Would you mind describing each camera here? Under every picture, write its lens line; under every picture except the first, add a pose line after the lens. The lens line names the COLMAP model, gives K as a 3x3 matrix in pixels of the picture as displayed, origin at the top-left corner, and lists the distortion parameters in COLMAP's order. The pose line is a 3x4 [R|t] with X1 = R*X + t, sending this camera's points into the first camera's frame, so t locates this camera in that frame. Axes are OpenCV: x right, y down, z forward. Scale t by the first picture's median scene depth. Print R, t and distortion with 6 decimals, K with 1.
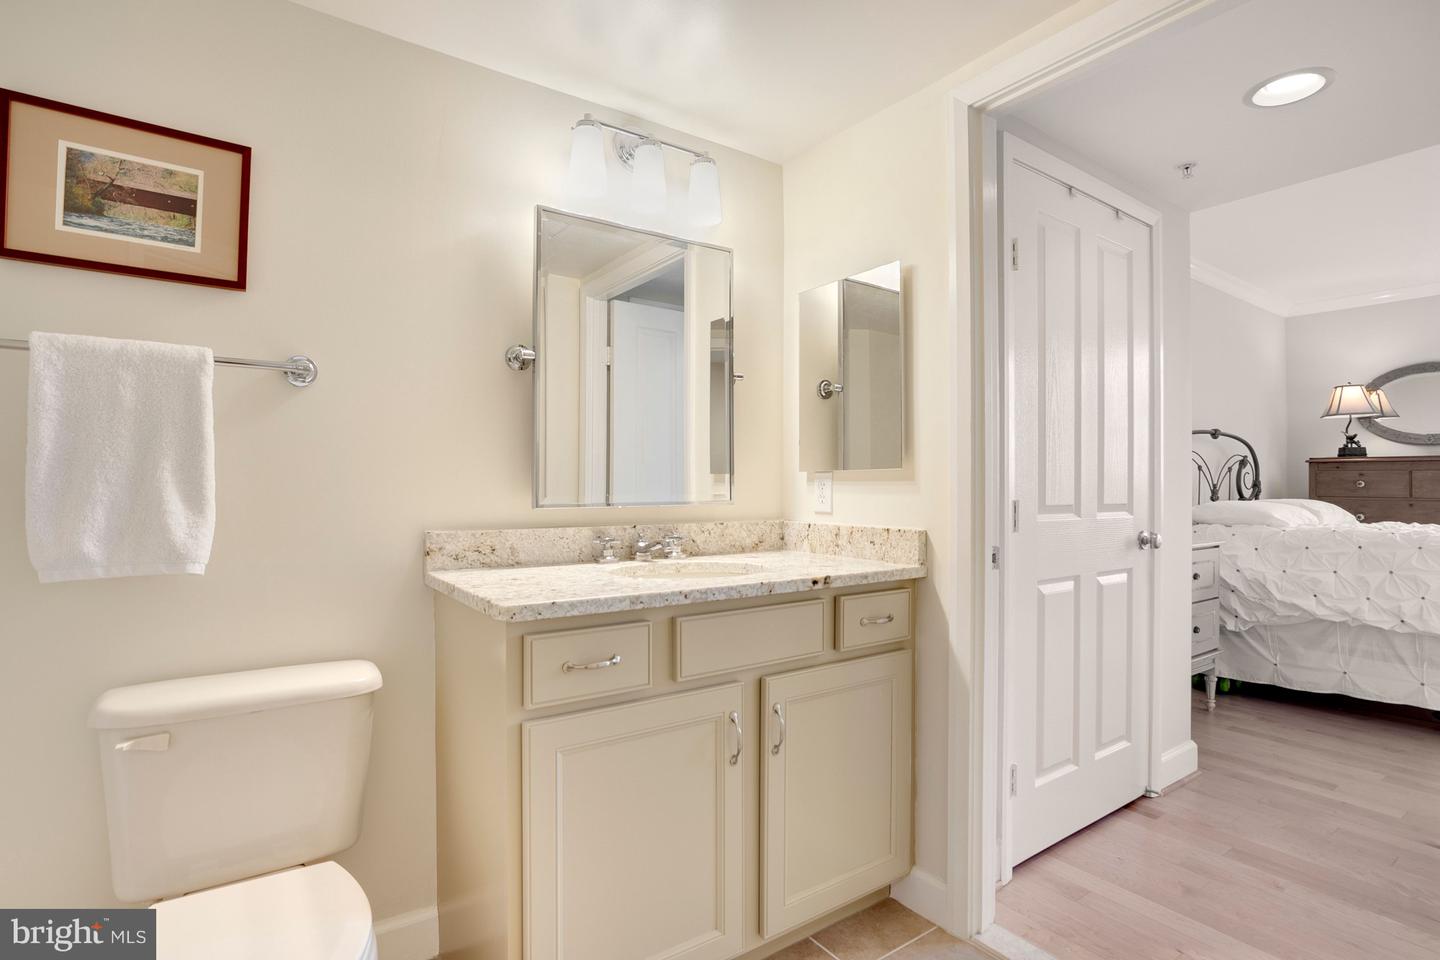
lens RADIAL K [[709.4, 0, 740.2], [0, 709.4, 470.0], [0, 0, 1]] dist [-0.045410, 0.014538]
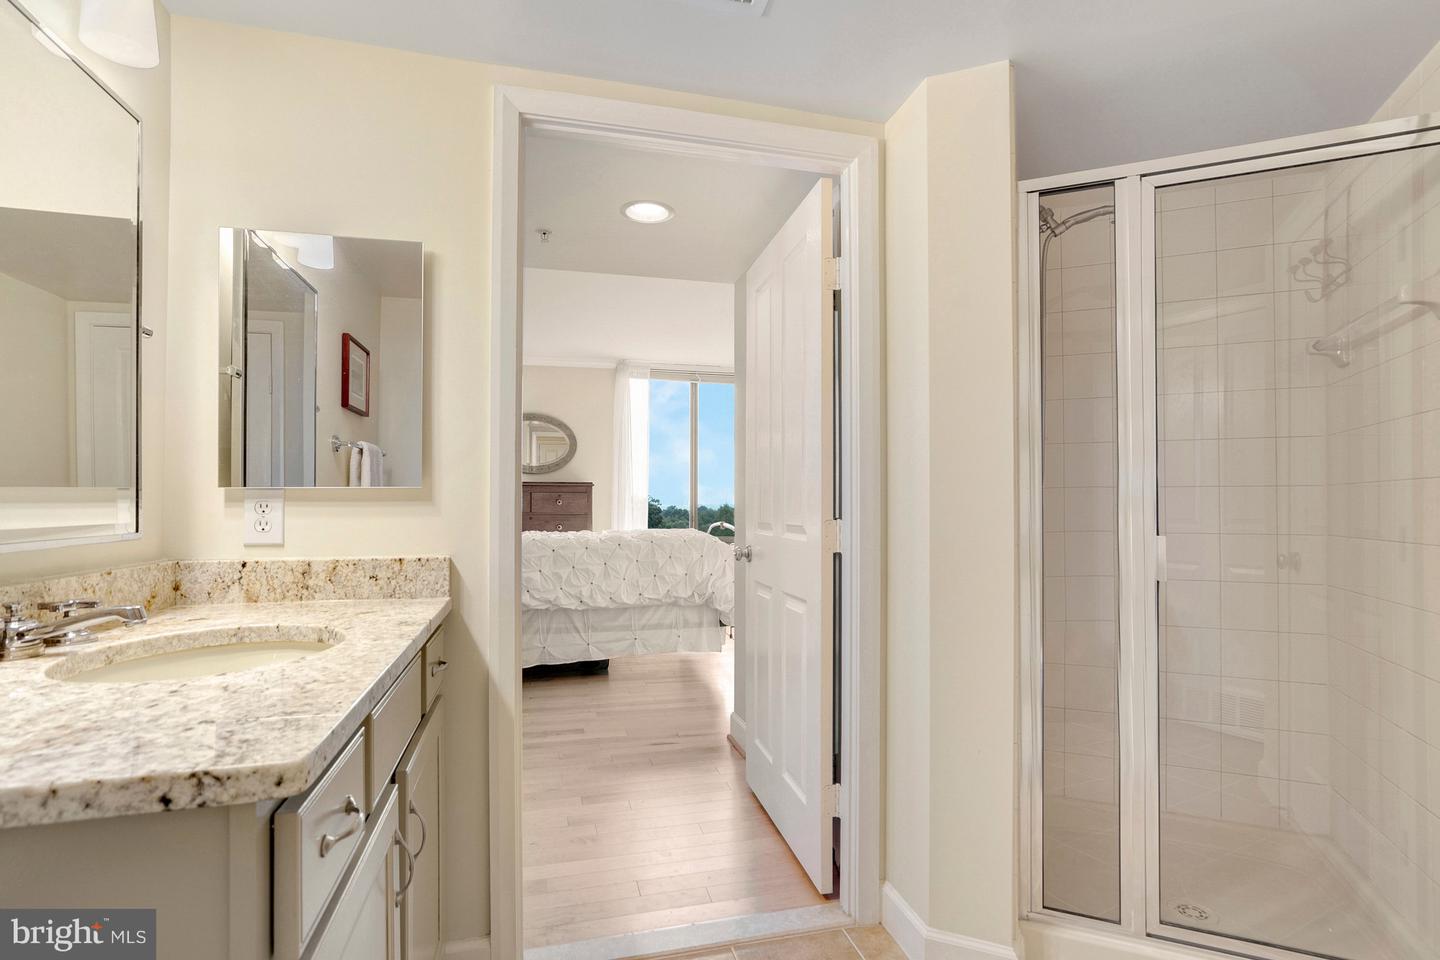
lens RADIAL K [[709.4, 0, 728.2], [0, 709.4, 488.8], [0, 0, 1]] dist [-0.045410, 0.014538]
pose [[0.352226, 0.014638, 0.935801, -0.366301], [-0.014662, 0.999841, -0.010121, 0.003499], [-0.935800, -0.010156, 0.352384, 0.300113]]
